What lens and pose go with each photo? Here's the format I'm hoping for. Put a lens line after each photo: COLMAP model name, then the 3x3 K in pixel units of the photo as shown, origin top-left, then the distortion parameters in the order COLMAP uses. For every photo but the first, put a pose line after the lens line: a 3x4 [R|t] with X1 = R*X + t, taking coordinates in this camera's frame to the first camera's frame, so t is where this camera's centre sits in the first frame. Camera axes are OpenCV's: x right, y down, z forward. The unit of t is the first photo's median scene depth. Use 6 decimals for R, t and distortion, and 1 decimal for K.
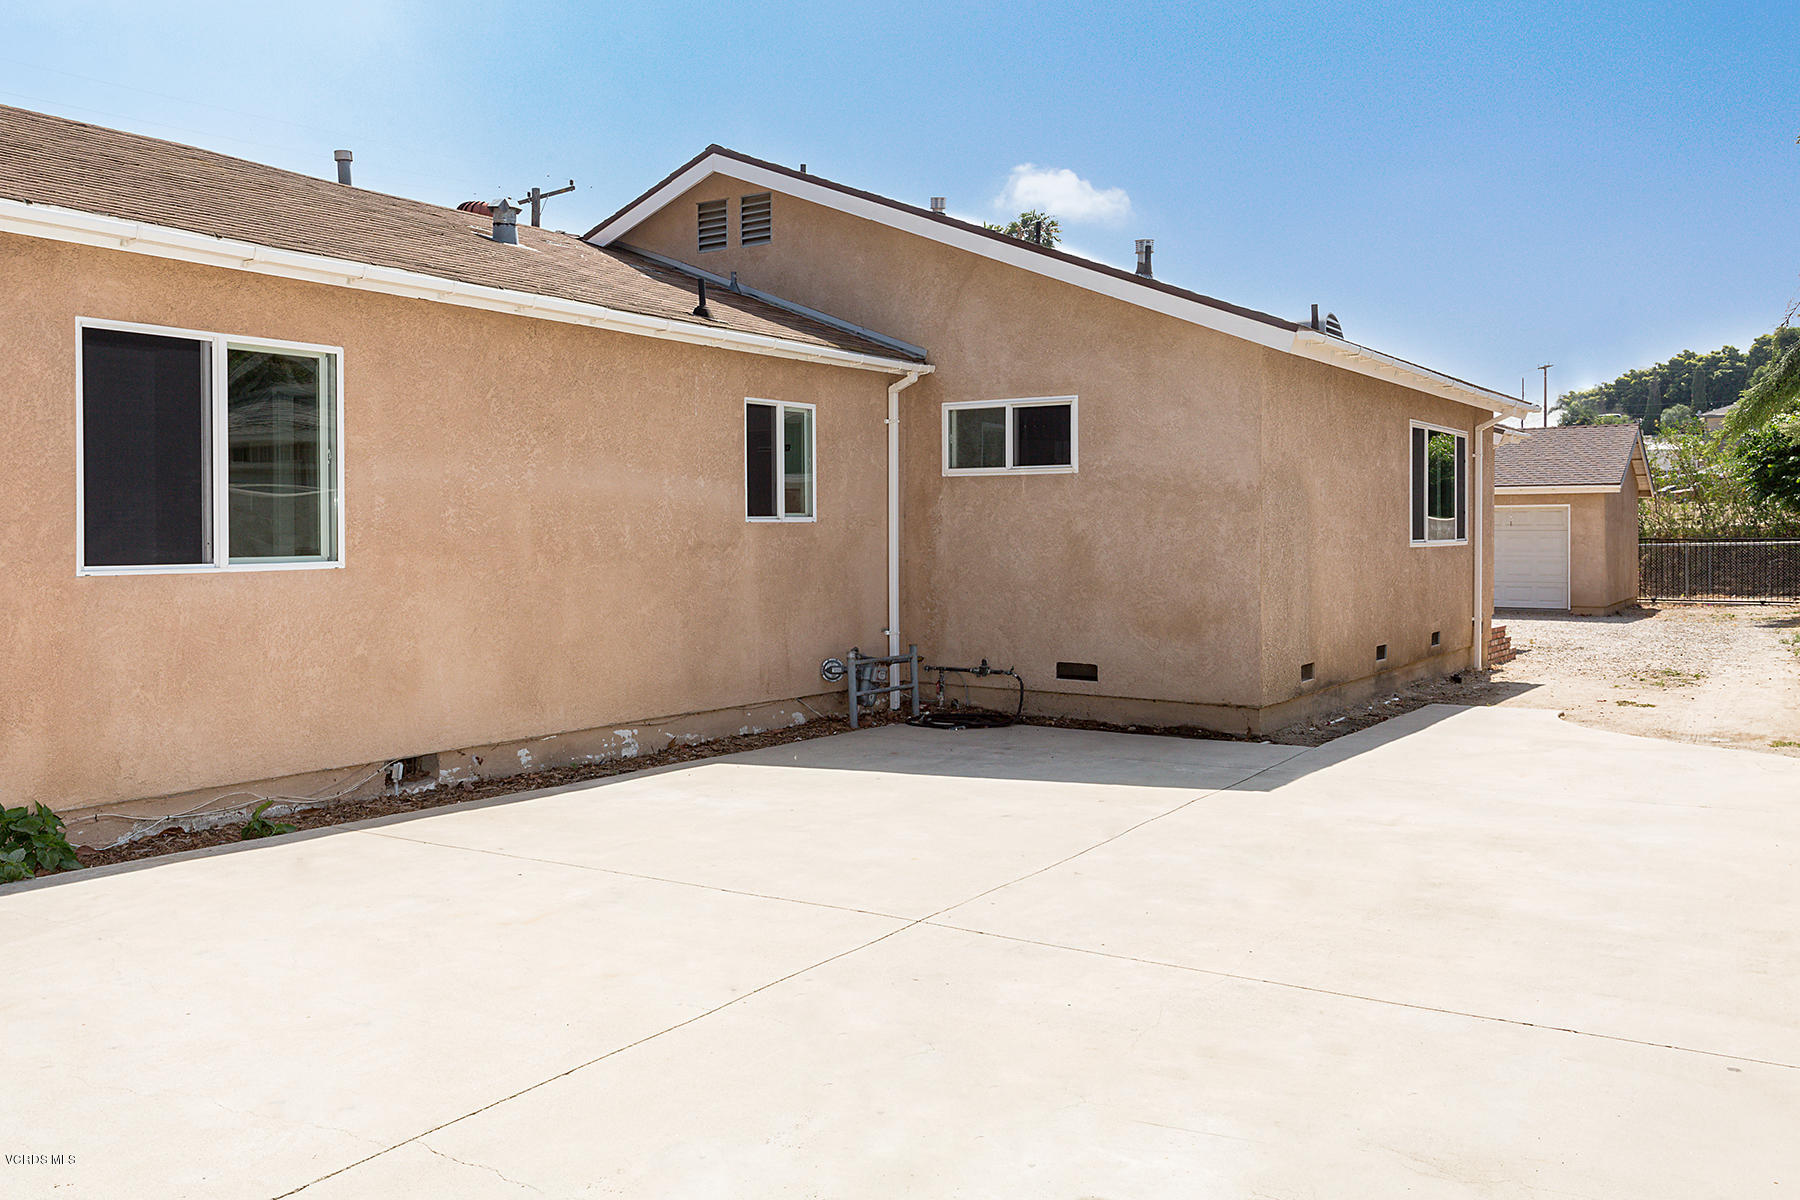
lens RADIAL K [[1404.6, 0, 900.0], [0, 1404.6, 600.0], [0, 0, 1]] dist [0.006821, 0.002130]
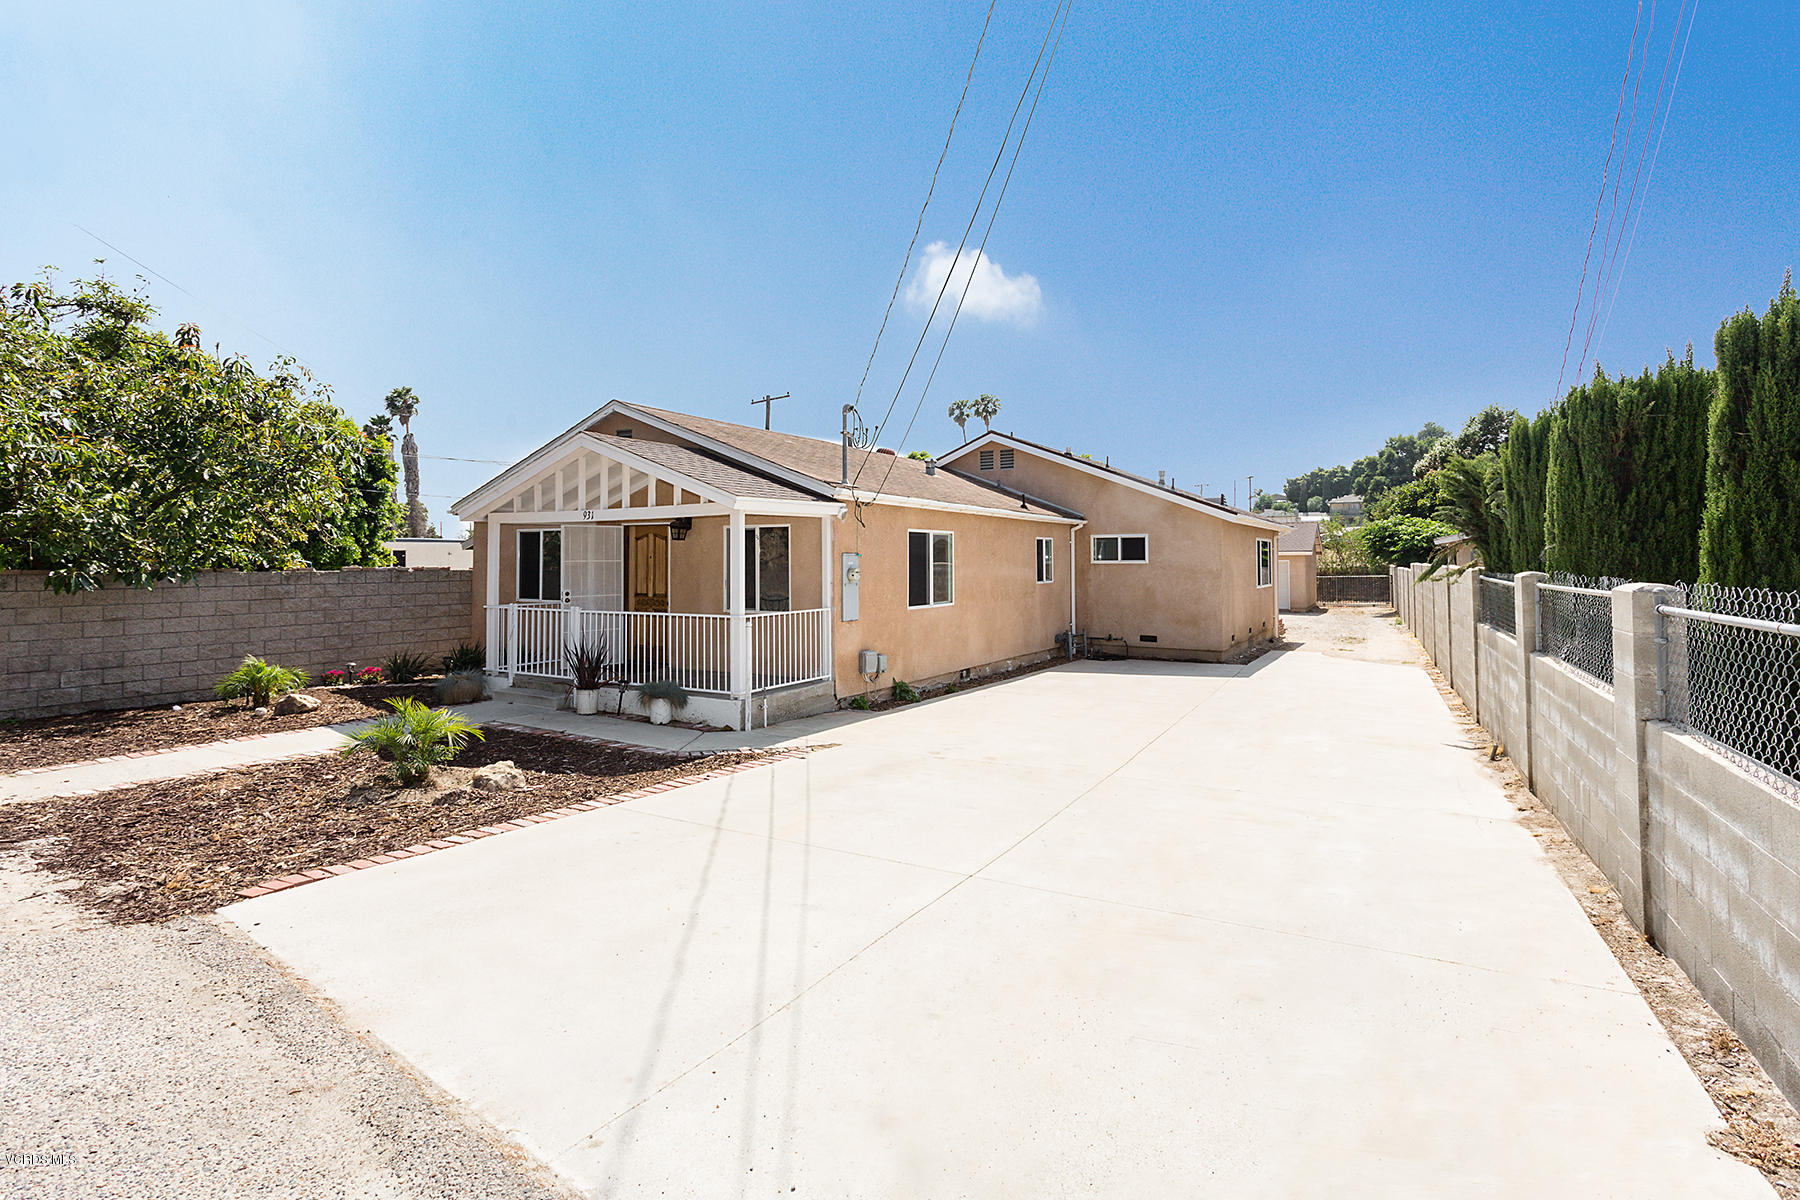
lens RADIAL K [[867.5, 0, 904.0], [0, 867.5, 579.8], [0, 0, 1]] dist [-0.001573, -0.000019]
pose [[0.997050, -0.002294, 0.076714, -0.443214], [0.003932, 0.999767, -0.021209, -0.025915], [-0.076648, 0.021448, 0.996828, -0.571927]]
